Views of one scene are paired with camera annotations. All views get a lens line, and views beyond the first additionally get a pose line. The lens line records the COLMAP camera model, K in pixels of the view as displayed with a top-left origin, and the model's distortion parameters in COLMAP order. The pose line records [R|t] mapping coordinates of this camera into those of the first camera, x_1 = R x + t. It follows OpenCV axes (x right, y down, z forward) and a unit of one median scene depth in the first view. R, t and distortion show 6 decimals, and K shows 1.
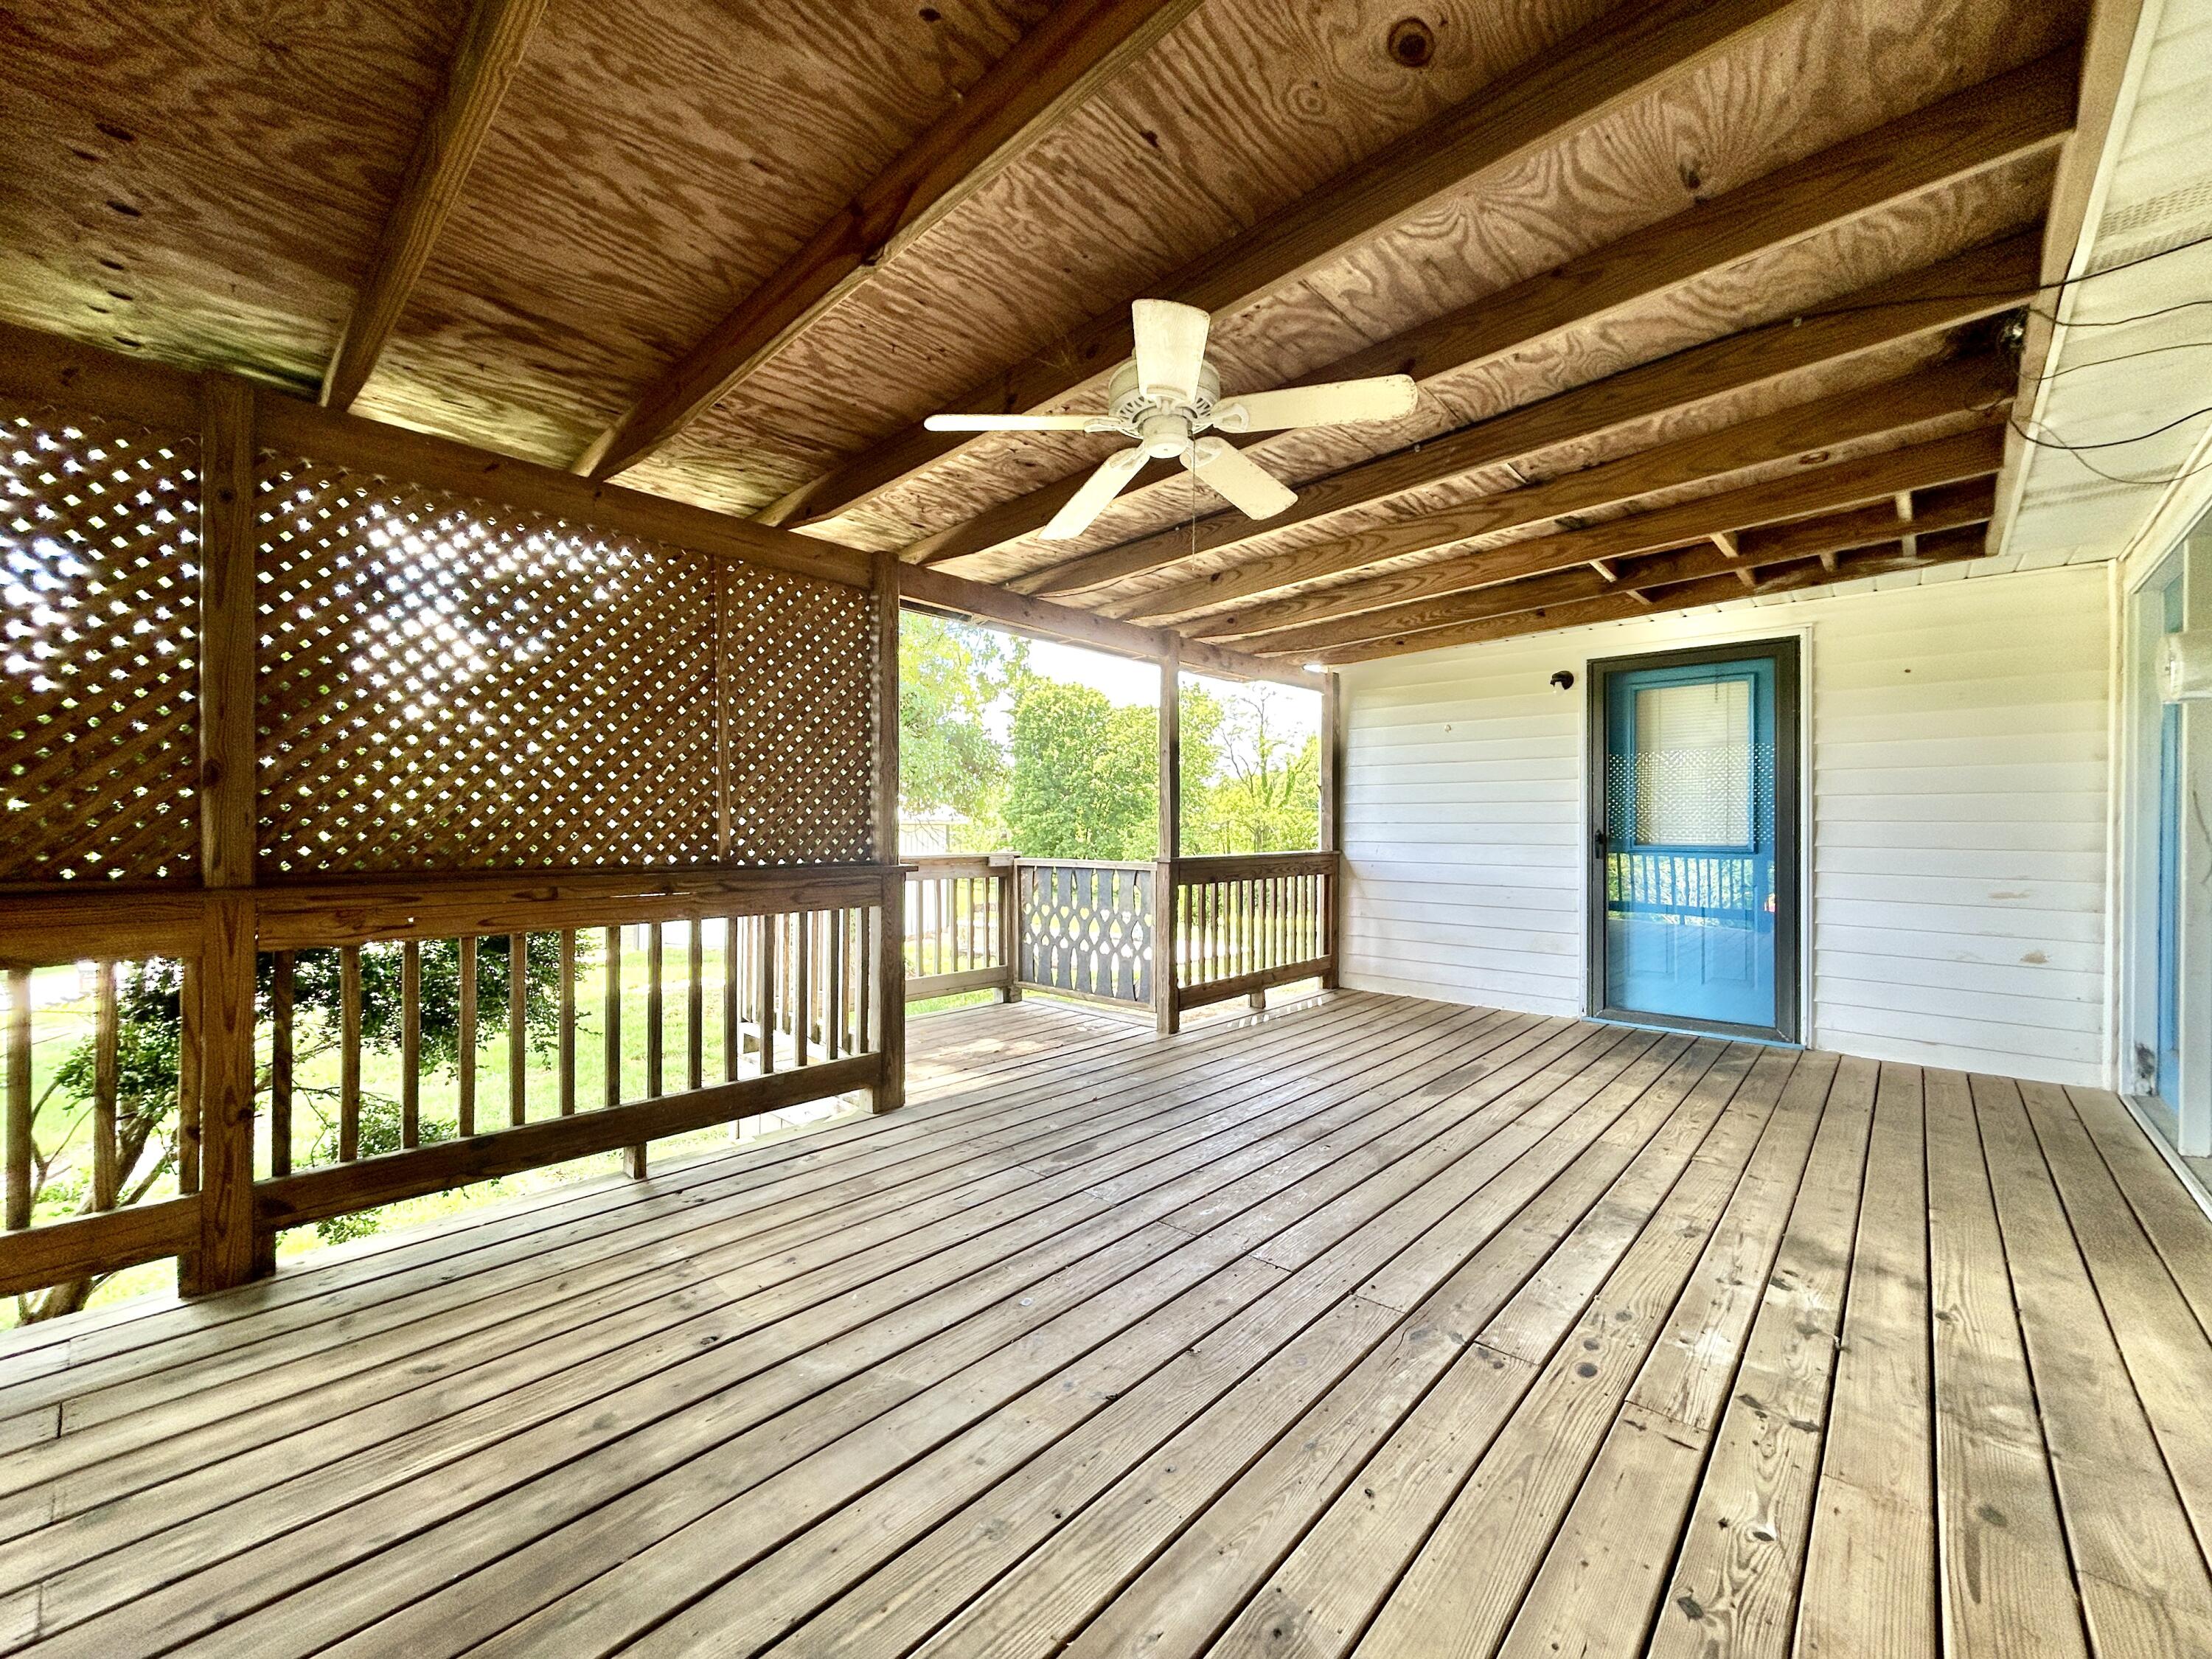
lens RADIAL K [[872.5, 0, 1108.9], [0, 872.5, 827.7], [0, 0, 1]] dist [0.001283, 0.000214]
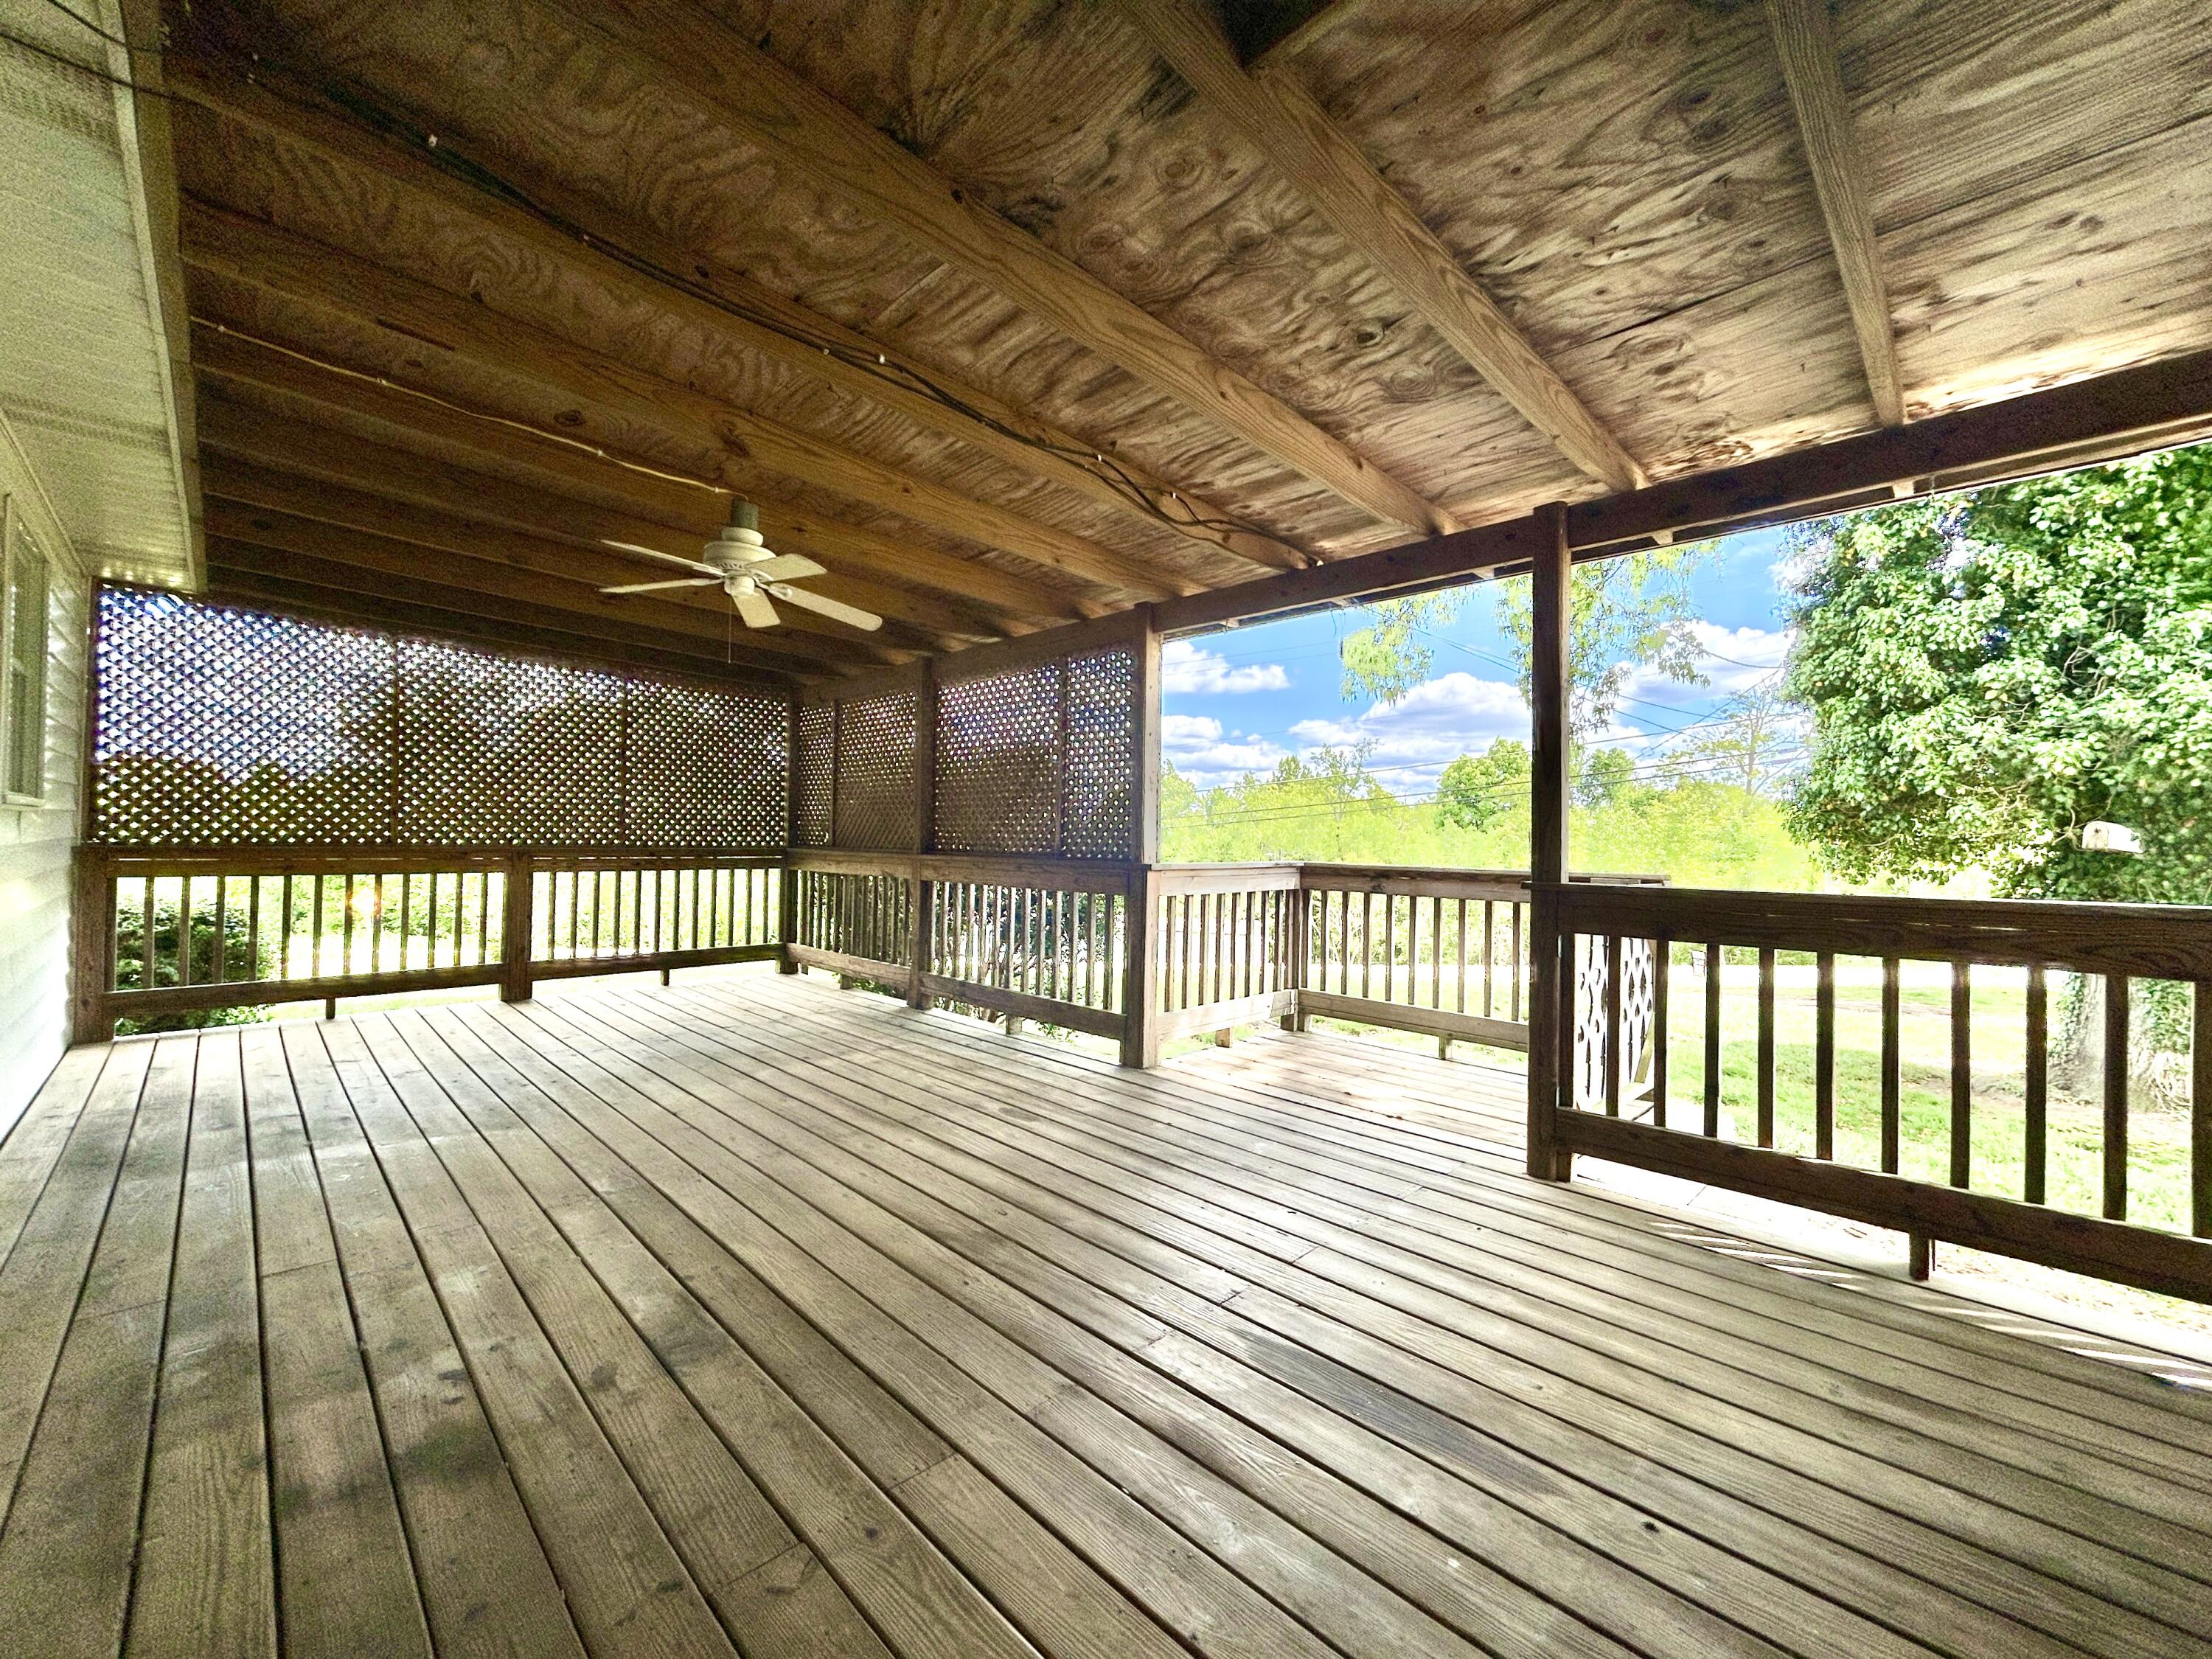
lens RADIAL K [[886.5, 0, 1102.9], [0, 886.5, 826.9], [0, 0, 1]] dist [-0.001112, -0.000419]
pose [[-0.047113, -0.017258, -0.998740, 1.140410], [-0.013466, 0.999771, -0.016641, 0.016608], [0.998799, 0.012665, -0.047334, 1.188640]]
